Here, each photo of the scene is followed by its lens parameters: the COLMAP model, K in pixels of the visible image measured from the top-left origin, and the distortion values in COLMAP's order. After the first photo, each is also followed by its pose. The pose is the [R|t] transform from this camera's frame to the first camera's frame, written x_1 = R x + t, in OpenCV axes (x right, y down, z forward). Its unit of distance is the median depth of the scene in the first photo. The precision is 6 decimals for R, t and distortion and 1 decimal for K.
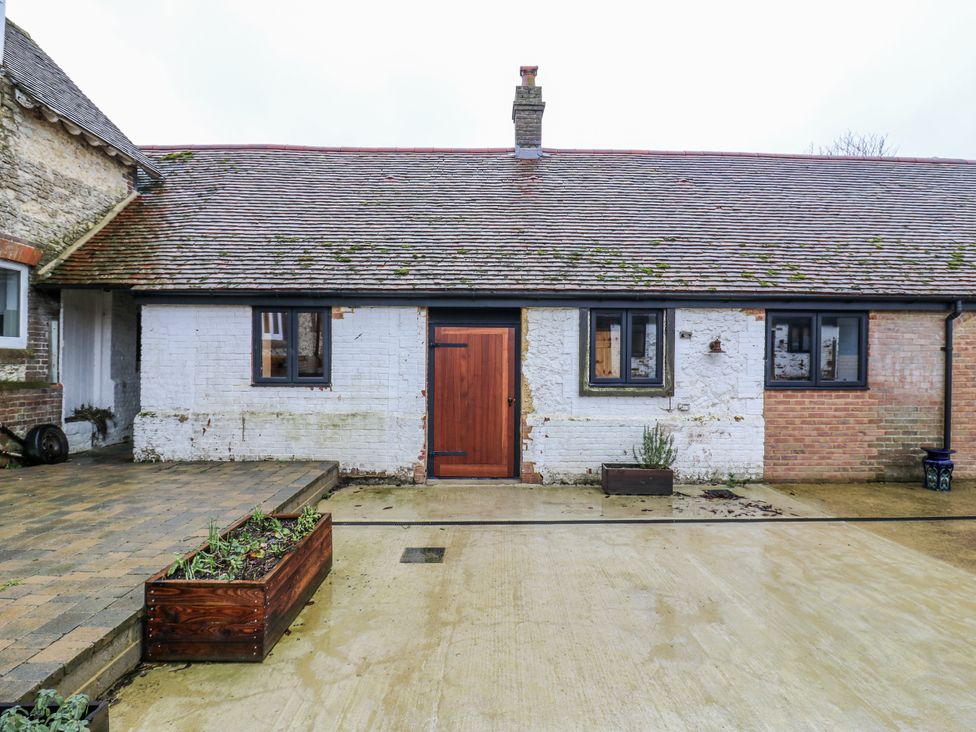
lens RADIAL K [[505.1, 0, 493.6], [0, 505.1, 359.6], [0, 0, 1]] dist [-0.002931, -0.012051]
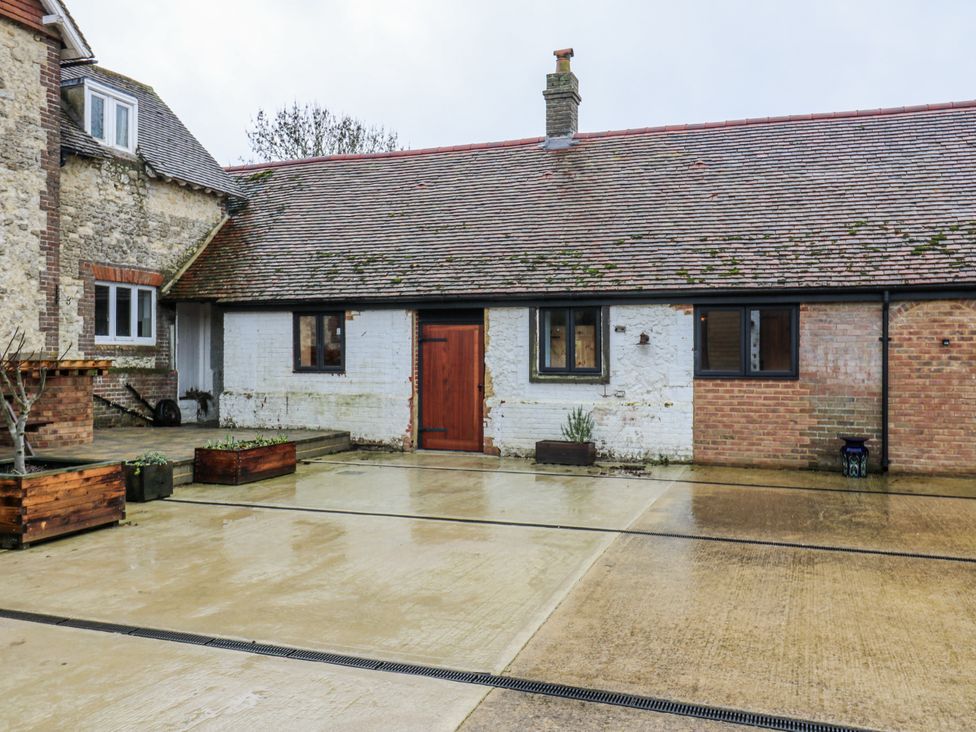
lens RADIAL K [[822.7, 0, 485.8], [0, 822.7, 364.3], [0, 0, 1]] dist [-0.004095, 0.004109]
pose [[0.930324, 0.001800, -0.366735, 0.768993], [0.002583, 0.999931, 0.011461, 0.007472], [0.366730, -0.011609, 0.930255, -0.803835]]
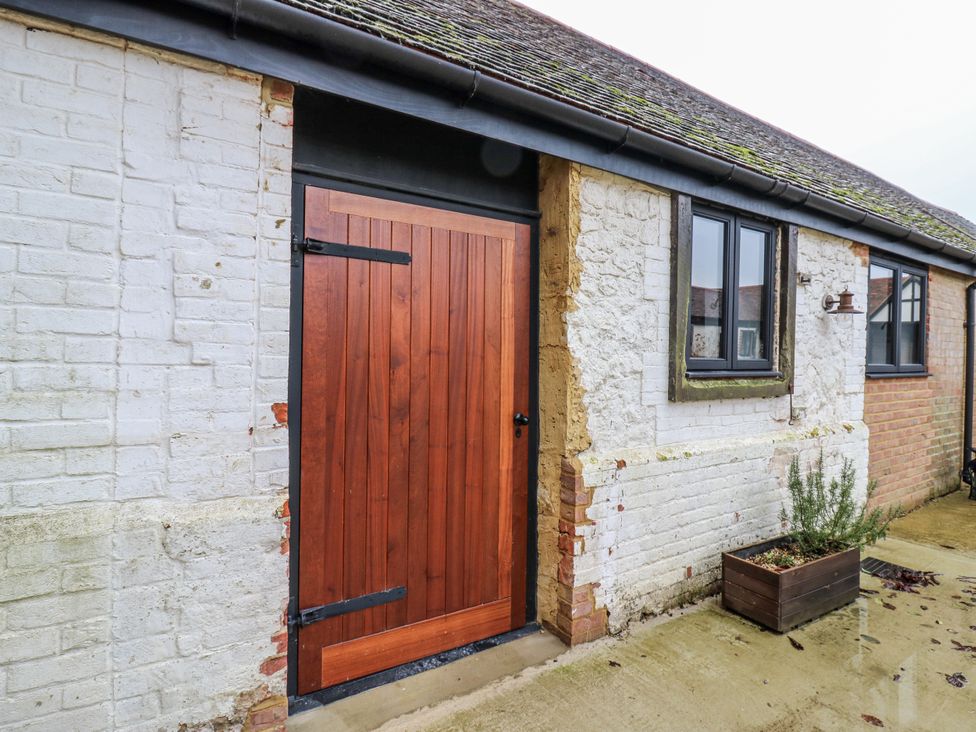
lens RADIAL K [[505.1, 0, 492.3], [0, 505.1, 355.7], [0, 0, 1]] dist [-0.002931, -0.012051]
pose [[0.852022, 0.007174, 0.523458, -0.181641], [-0.003487, 0.999962, -0.008030, 0.037533], [-0.523495, 0.005016, 0.852014, 0.712301]]
